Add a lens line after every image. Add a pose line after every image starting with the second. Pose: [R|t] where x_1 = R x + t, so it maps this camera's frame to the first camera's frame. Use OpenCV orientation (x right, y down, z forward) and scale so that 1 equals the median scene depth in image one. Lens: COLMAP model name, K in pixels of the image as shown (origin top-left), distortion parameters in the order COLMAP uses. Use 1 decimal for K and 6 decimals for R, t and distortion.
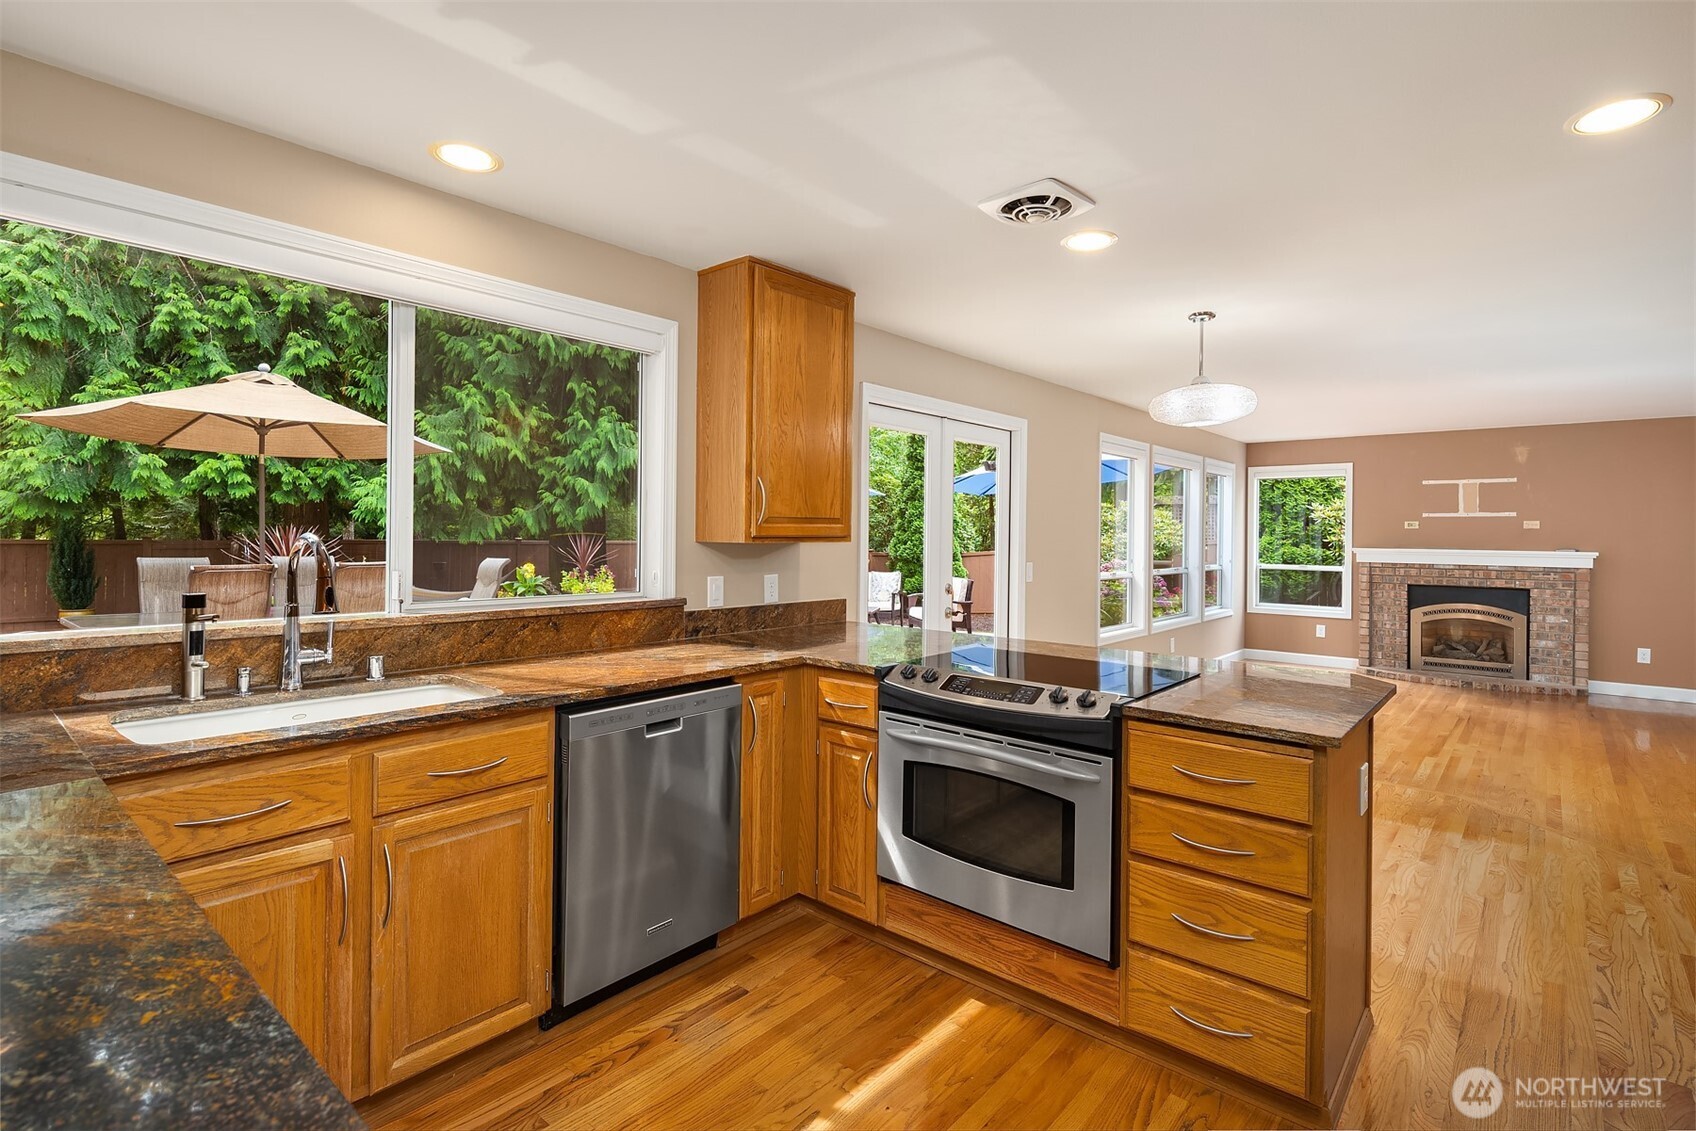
lens RADIAL K [[824.4, 0, 849.0], [0, 824.4, 527.6], [0, 0, 1]] dist [-0.012182, 0.001452]
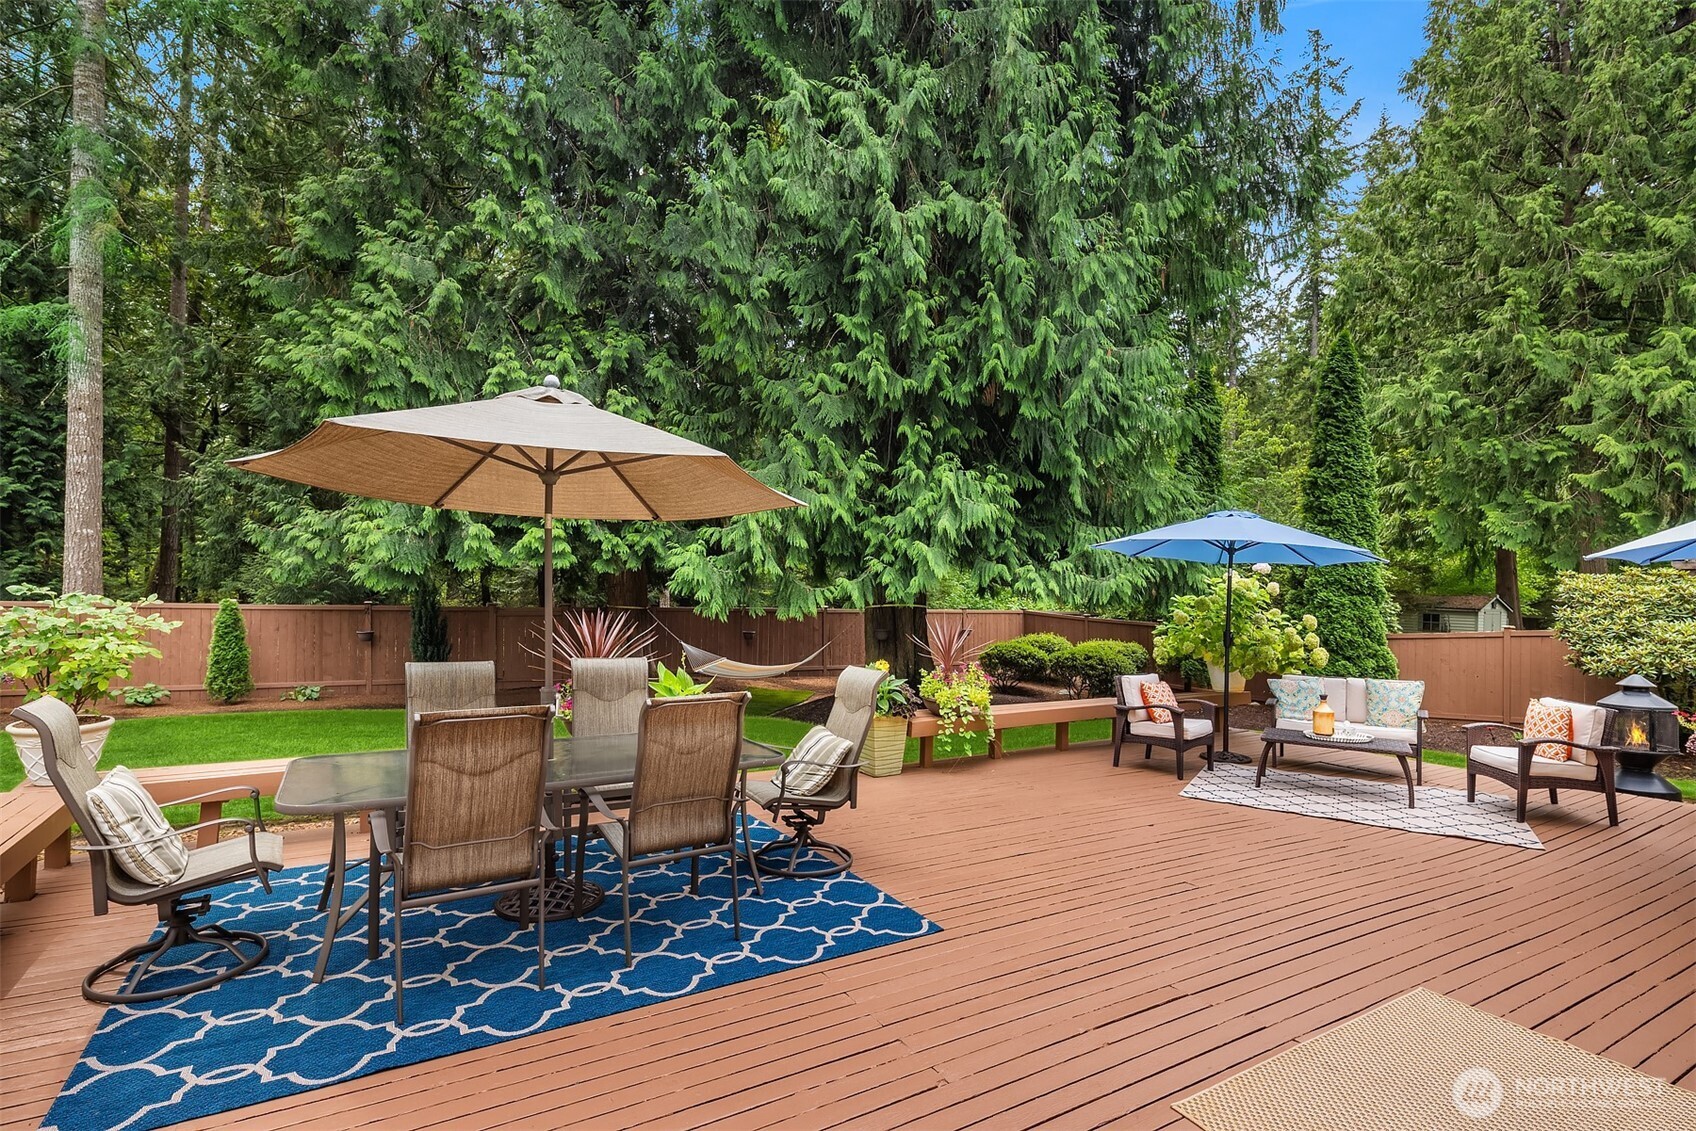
lens RADIAL K [[824.4, 0, 843.8], [0, 824.4, 582.4], [0, 0, 1]] dist [-0.012182, 0.001452]
pose [[0.945052, 0.000550, -0.326918, -0.135128], [-0.002558, 0.999980, -0.005713, -0.015754], [0.326909, 0.006235, 0.945035, 0.221033]]
